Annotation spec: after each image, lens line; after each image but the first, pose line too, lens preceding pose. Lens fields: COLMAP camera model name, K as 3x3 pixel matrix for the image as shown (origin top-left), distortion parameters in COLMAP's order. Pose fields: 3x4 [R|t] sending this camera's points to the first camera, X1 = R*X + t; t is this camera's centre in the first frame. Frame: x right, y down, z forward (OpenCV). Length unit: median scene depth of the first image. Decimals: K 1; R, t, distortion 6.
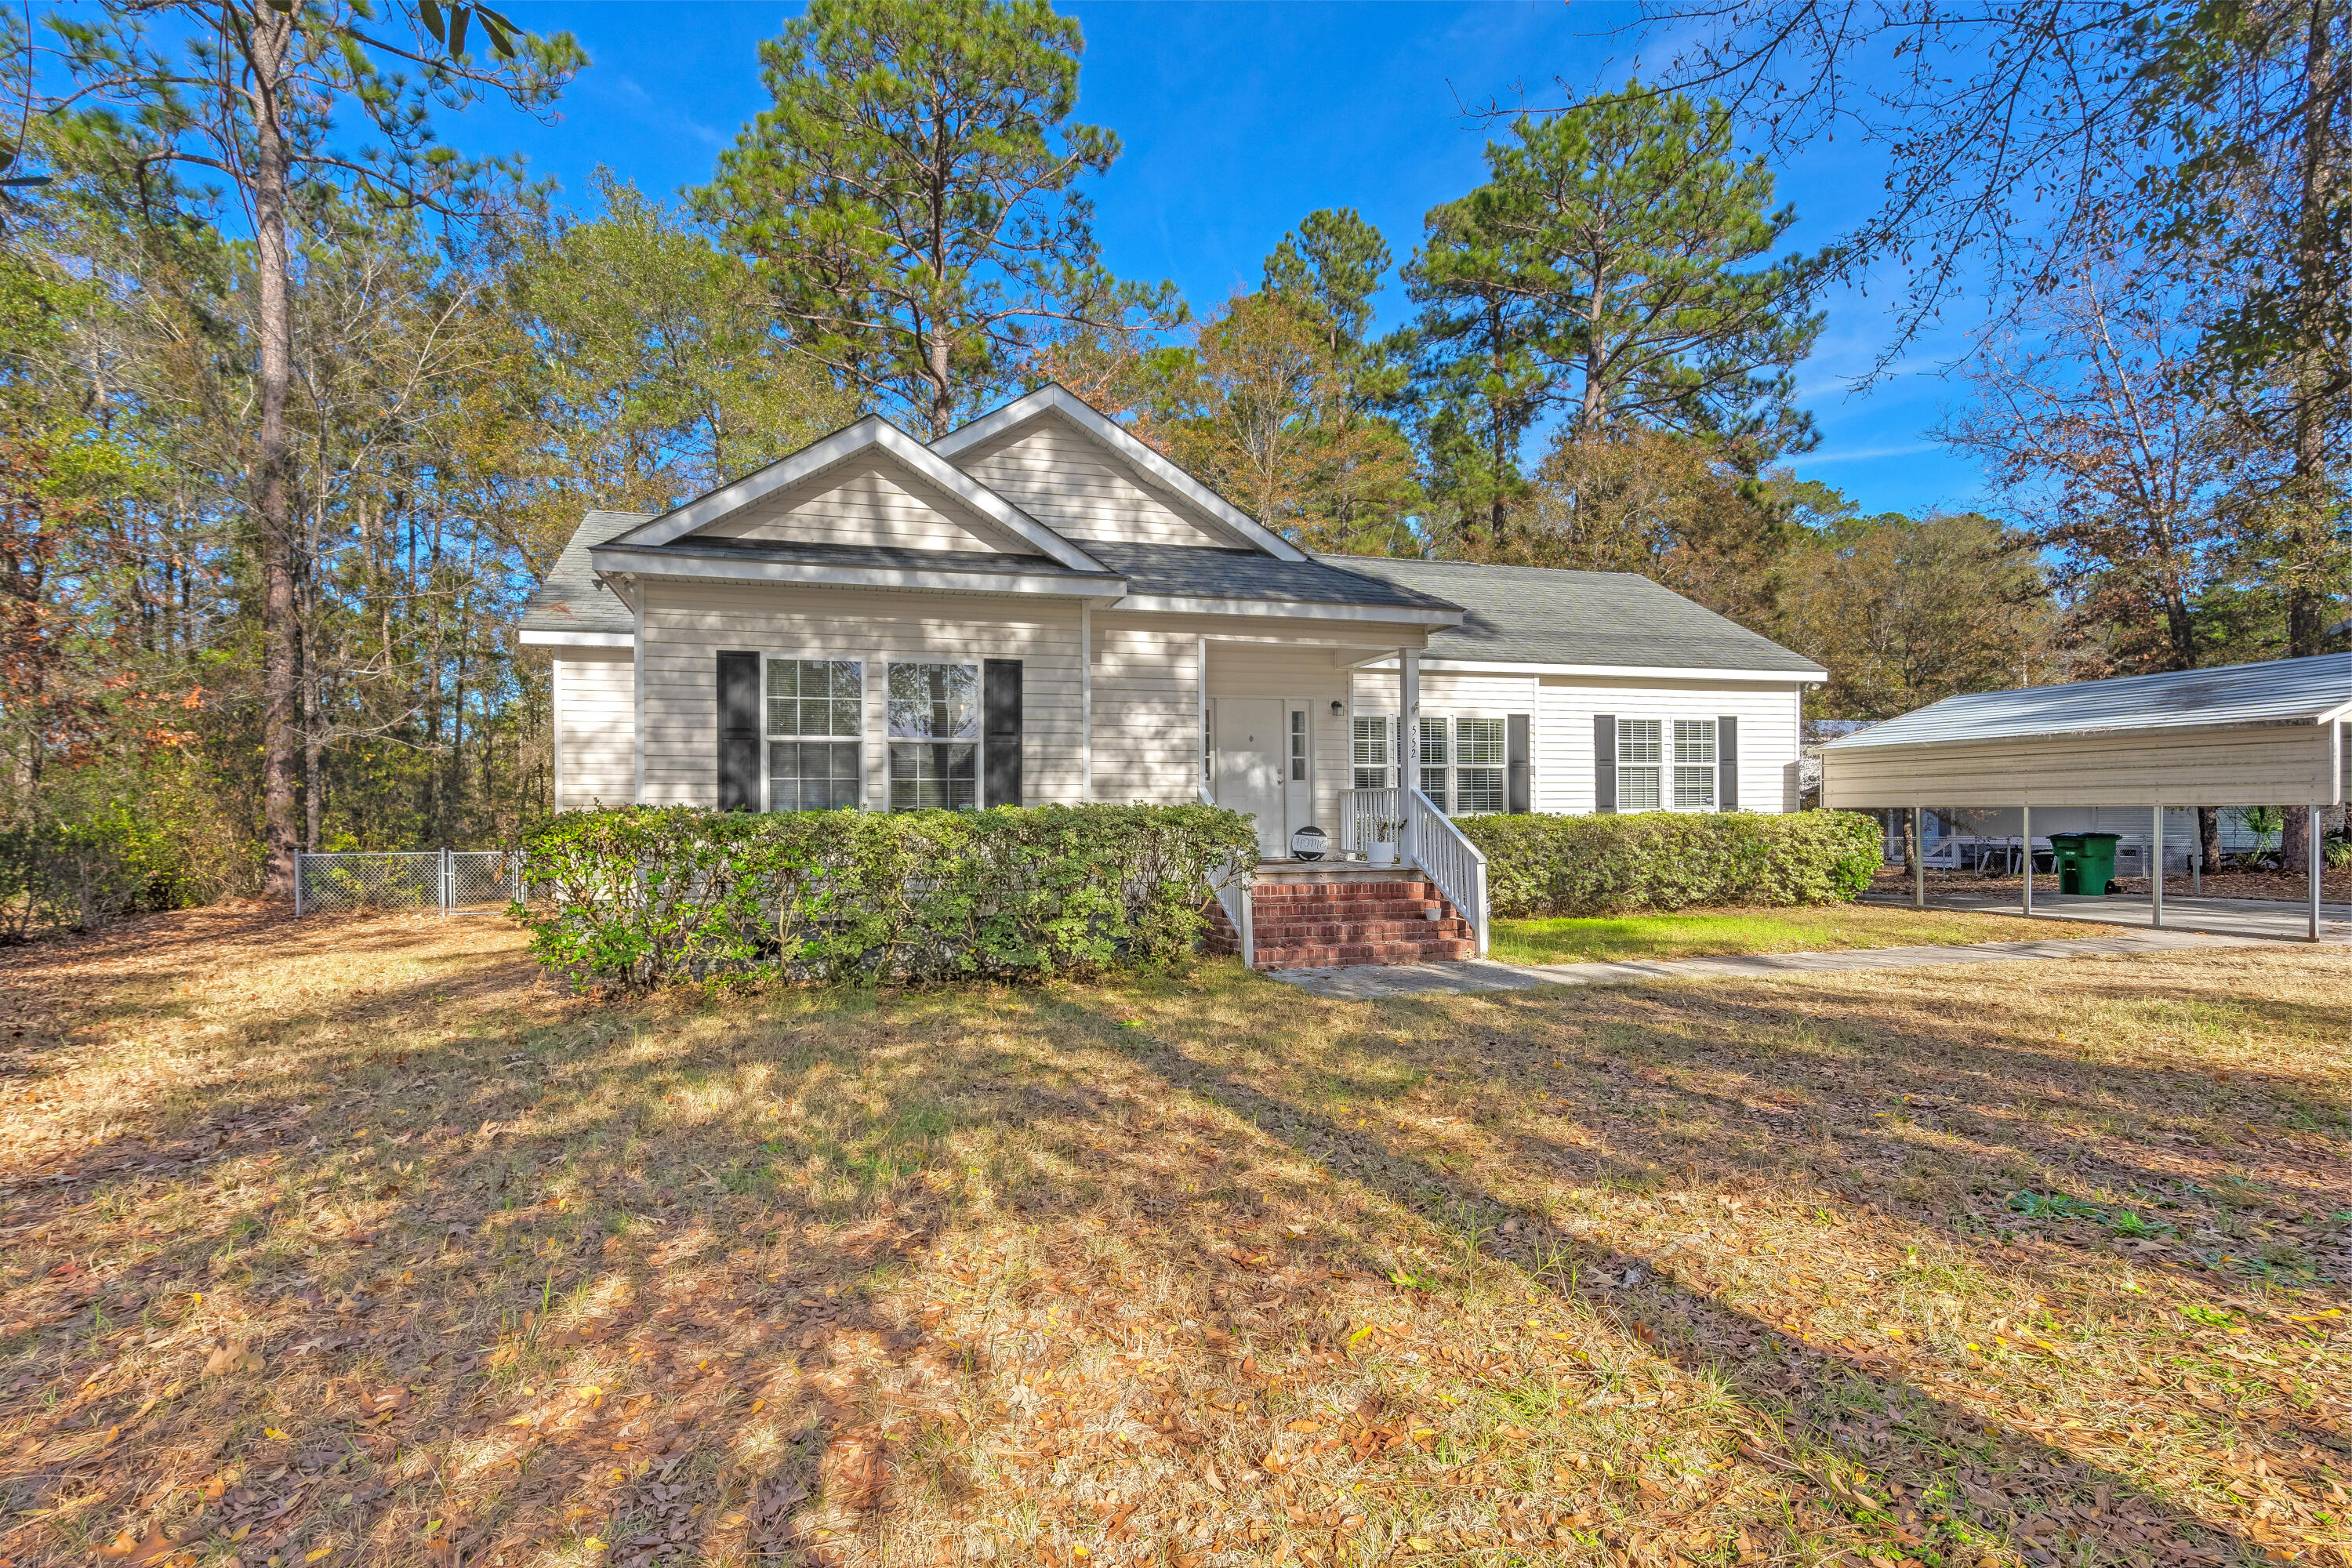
lens RADIAL K [[1117.6, 0, 1175.3], [0, 1117.6, 803.3], [0, 0, 1]] dist [-0.002814, 0.000027]
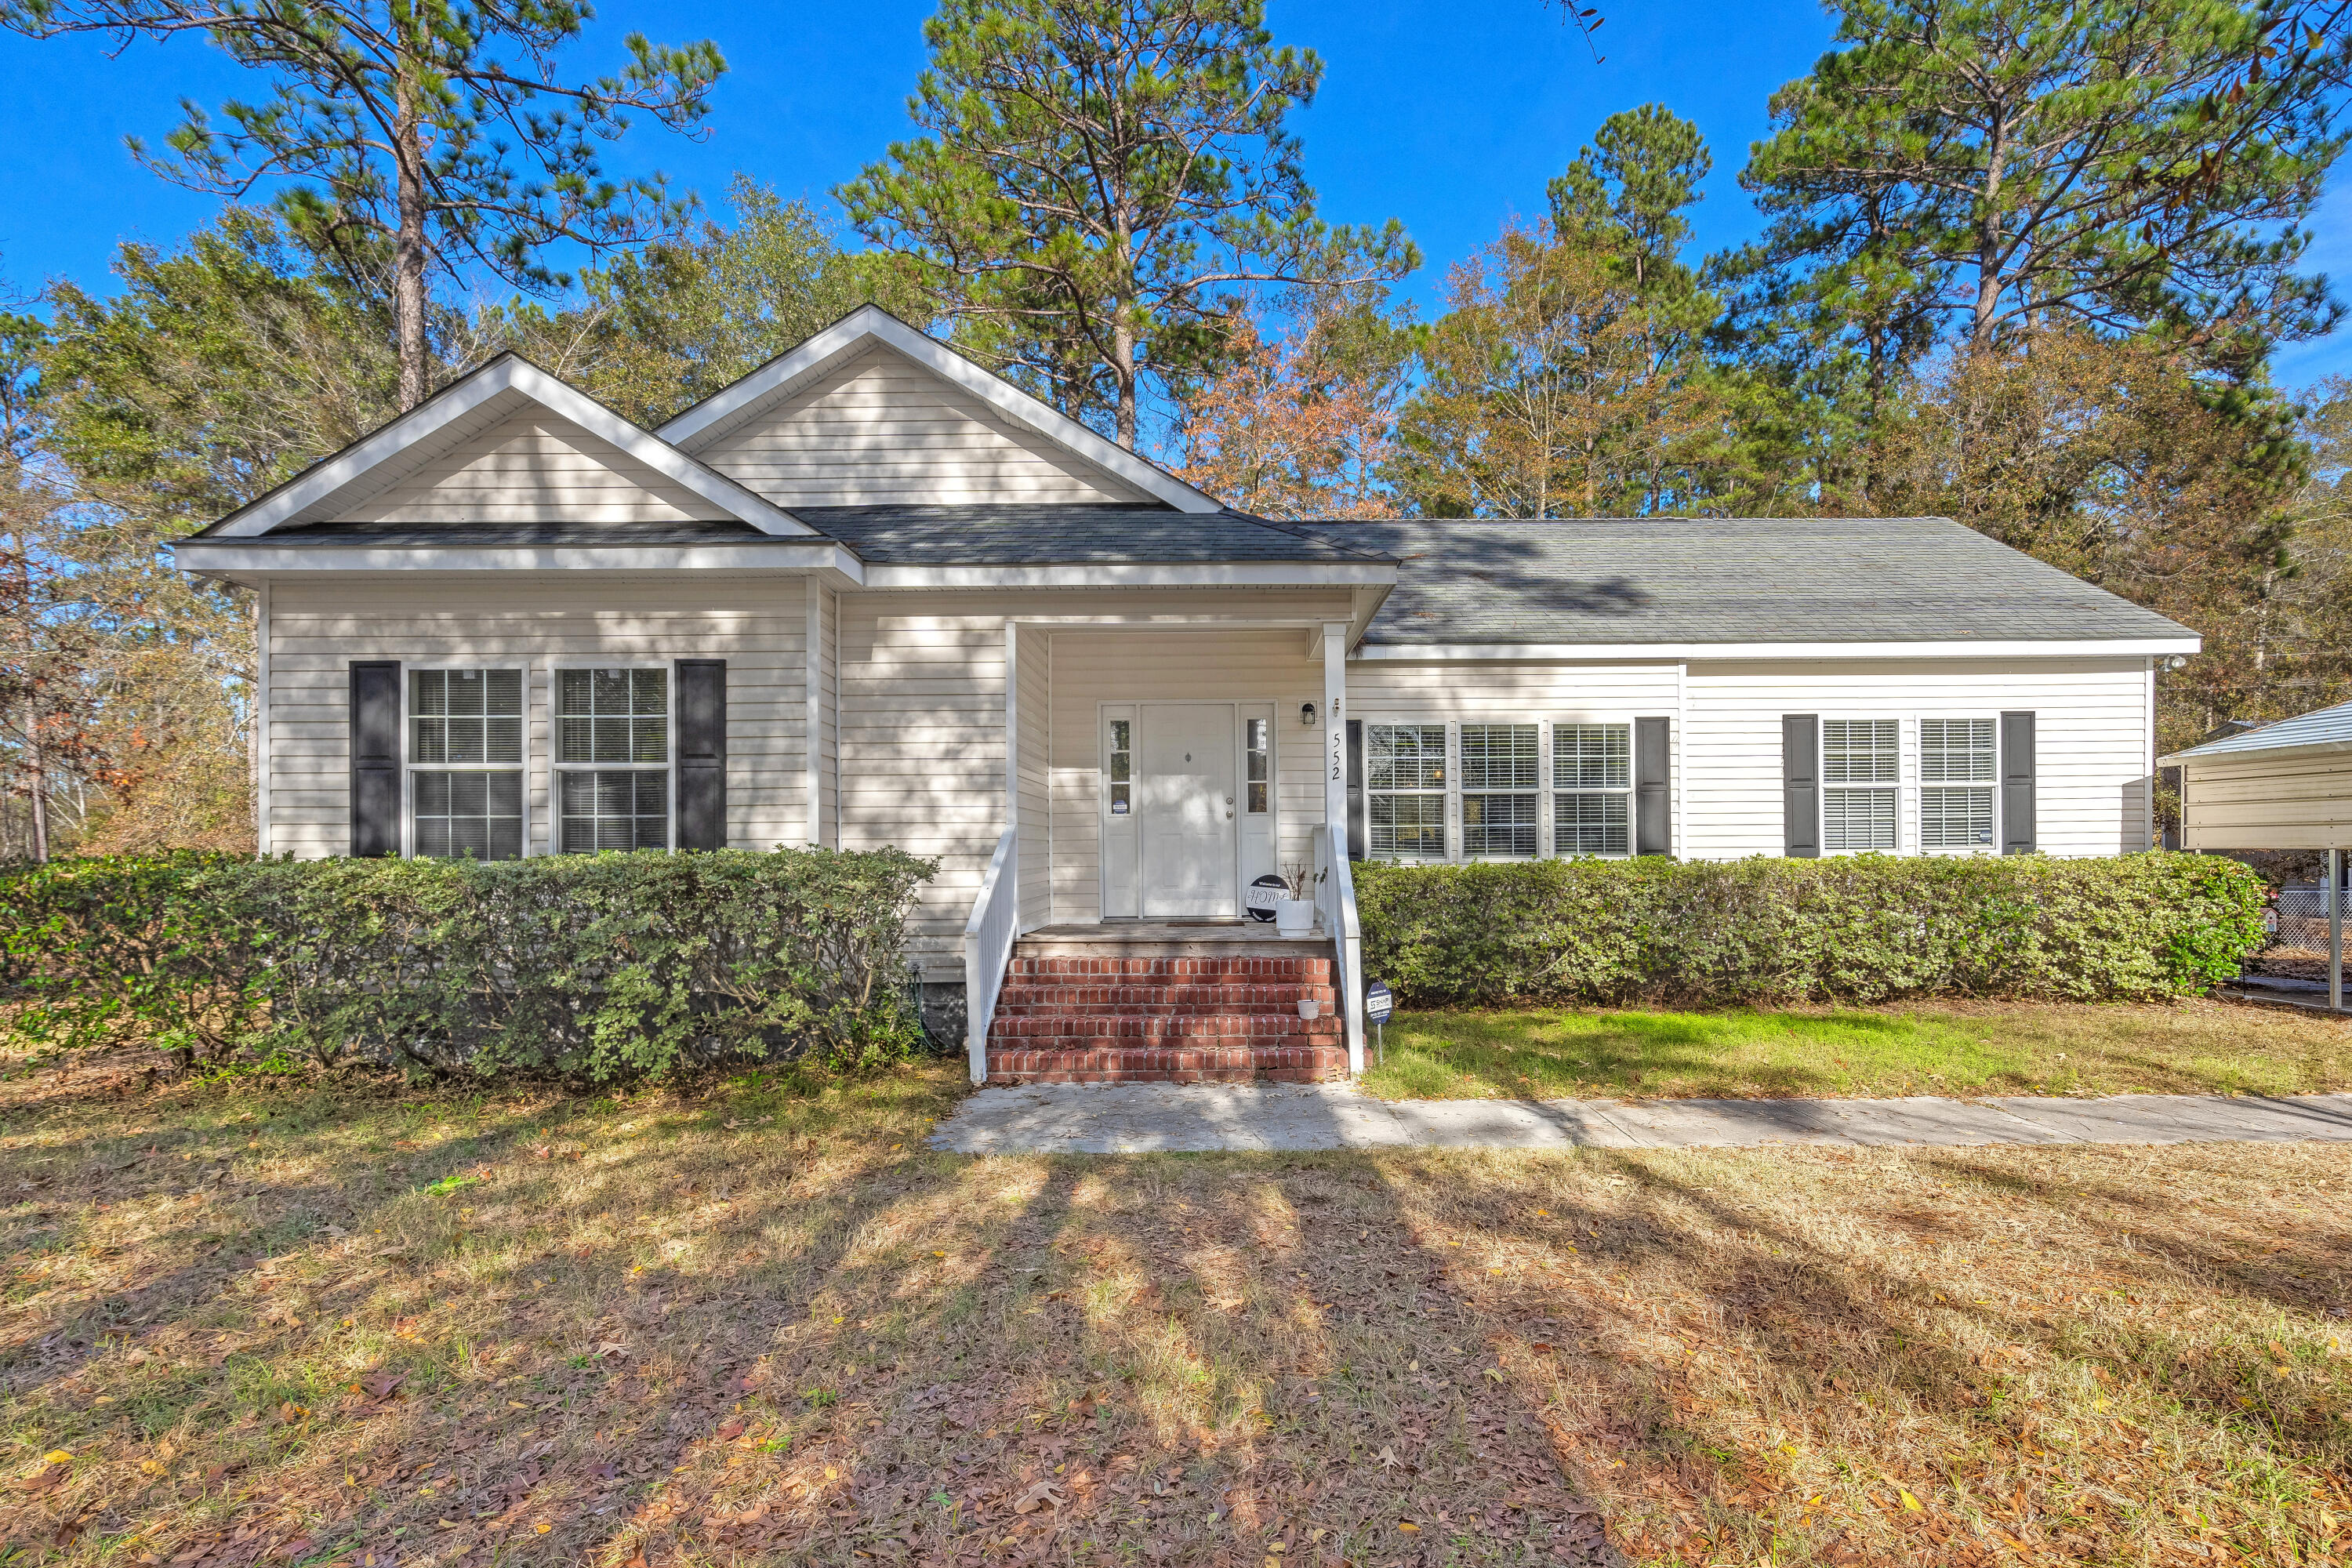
lens RADIAL K [[1195.4, 0, 1248.4], [0, 1195.4, 837.9], [0, 0, 1]] dist [-0.000636, -0.000766]
pose [[0.960074, -0.001652, -0.279741, 0.328090], [0.002012, 0.999997, 0.001000, -0.004959], [0.279739, -0.001523, 0.960075, 0.239474]]
